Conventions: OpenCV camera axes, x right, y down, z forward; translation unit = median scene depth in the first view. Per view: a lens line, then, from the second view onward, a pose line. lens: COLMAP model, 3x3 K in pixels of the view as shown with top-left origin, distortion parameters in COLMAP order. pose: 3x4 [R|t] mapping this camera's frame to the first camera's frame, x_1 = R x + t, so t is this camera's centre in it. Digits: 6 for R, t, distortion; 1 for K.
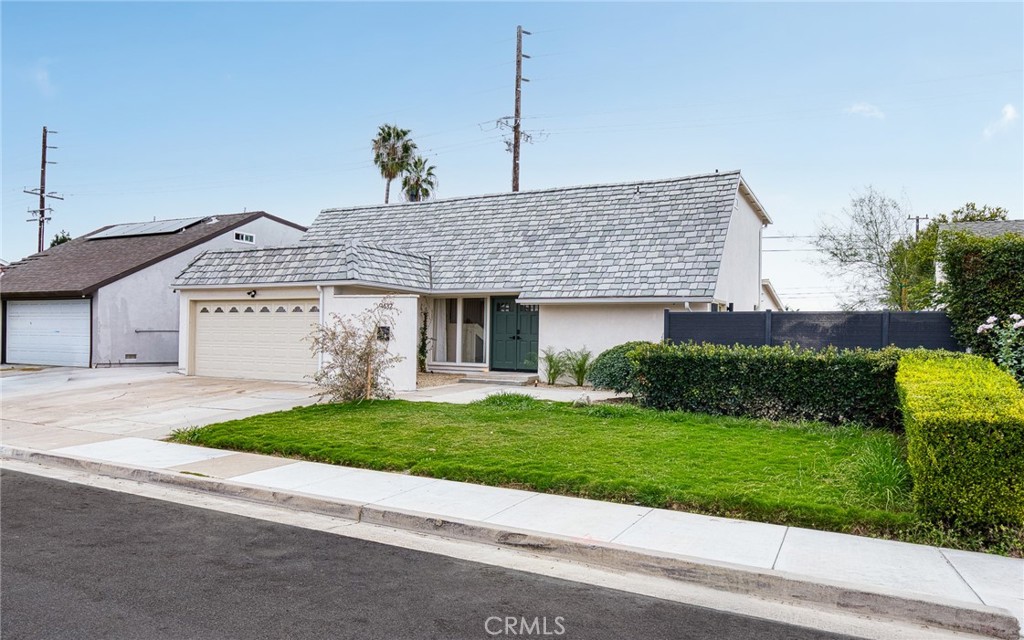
lens RADIAL K [[694.7, 0, 509.1], [0, 694.7, 347.5], [0, 0, 1]] dist [0.007695, 0.001507]
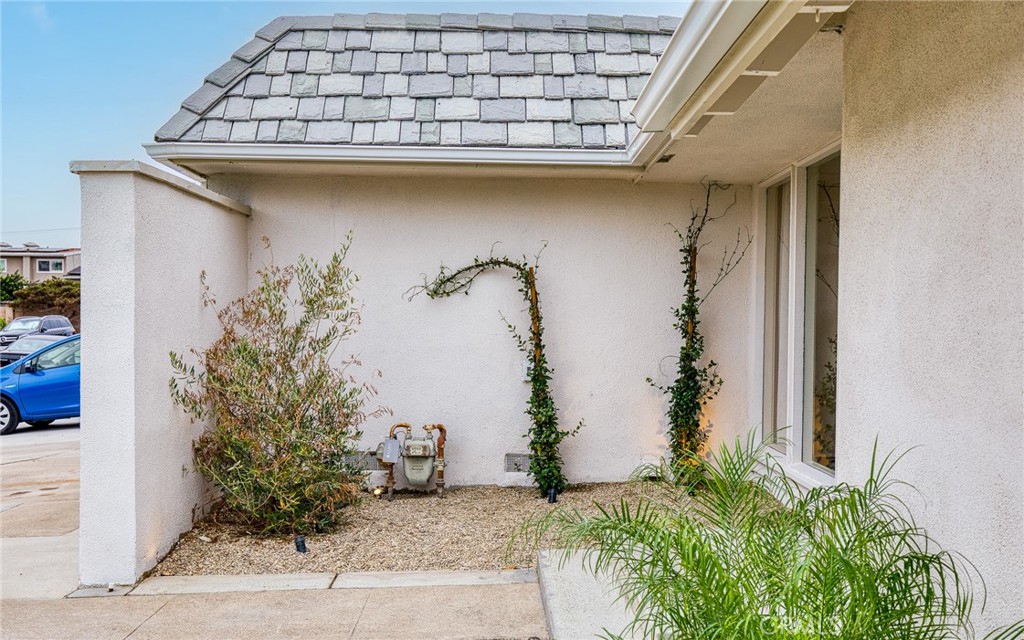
lens RADIAL K [[1013.9, 0, 511.0], [0, 1013.9, 356.7], [0, 0, 1]] dist [0.015522, 0.011663]
pose [[0.456842, 0.019186, -0.889341, 0.188377], [-0.015586, 0.999787, 0.013562, -0.015064], [0.889411, 0.007665, 0.457044, 0.816207]]
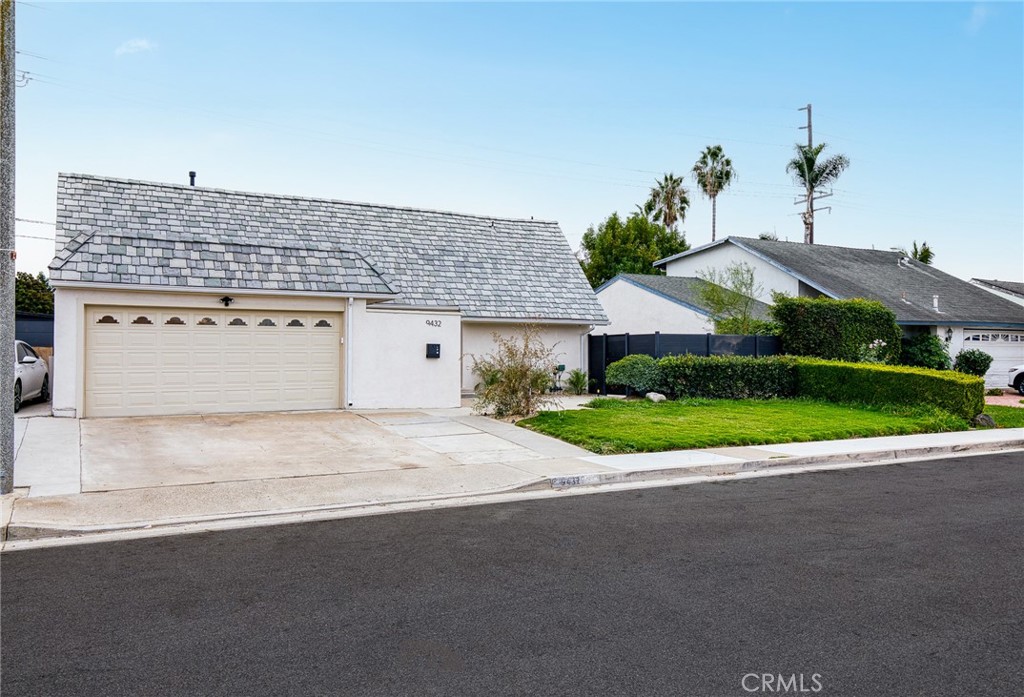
lens RADIAL K [[780.3, 0, 512.0], [0, 780.3, 348.5], [0, 0, 1]] dist [0.027491, -0.003201]
pose [[0.553481, -0.010776, 0.832792, -0.886190], [0.019542, 0.999809, -0.000051, -0.018486], [-0.832632, 0.016303, 0.553586, 0.254744]]
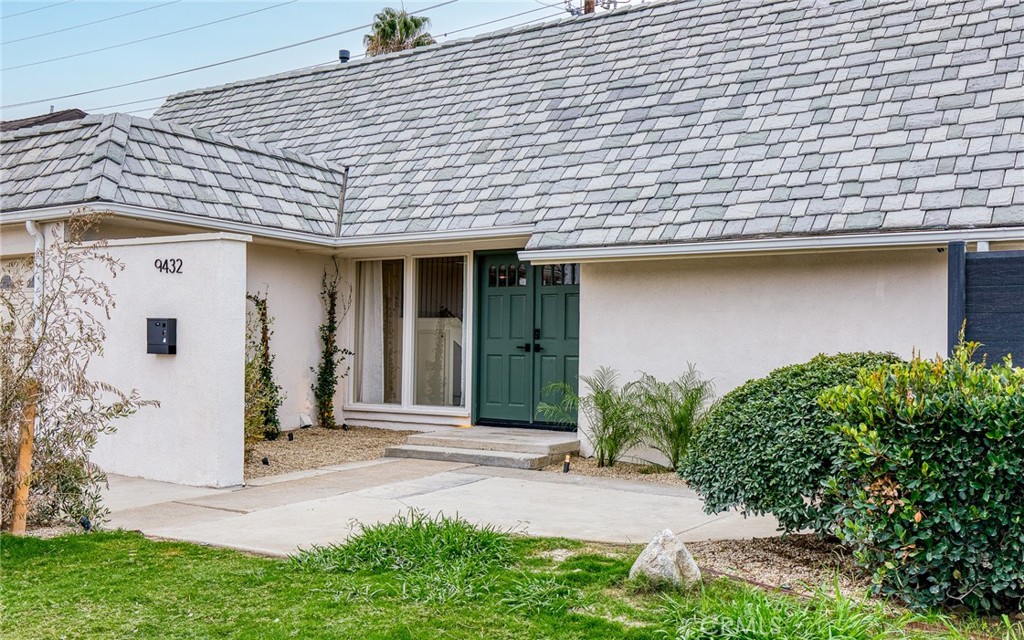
lens RADIAL K [[1013.9, 0, 511.0], [0, 1013.9, 356.7], [0, 0, 1]] dist [0.015522, 0.011663]
pose [[0.995815, -0.003031, -0.091346, 0.054625], [0.002063, 0.999941, -0.010688, -0.002104], [0.091373, 0.010455, 0.995762, 0.388508]]
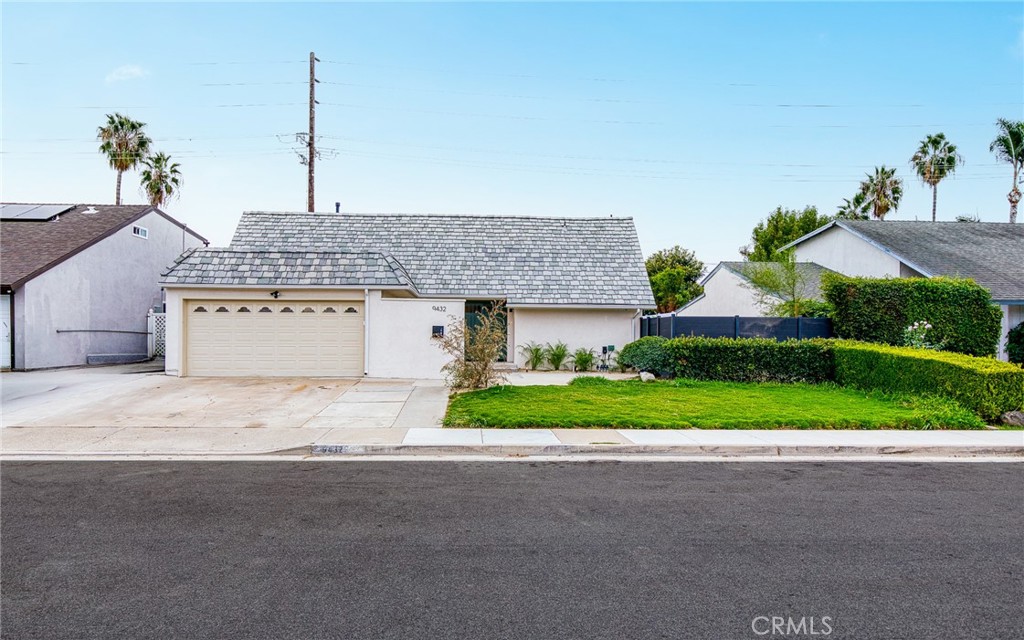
lens RADIAL K [[596.8, 0, 499.7], [0, 596.8, 347.1], [0, 0, 1]] dist [-0.006872, -0.000056]
pose [[0.862513, -0.020887, 0.505604, -0.515925], [0.014621, 0.999759, 0.016359, -0.008167], [-0.505824, -0.006718, 0.862611, 0.062343]]
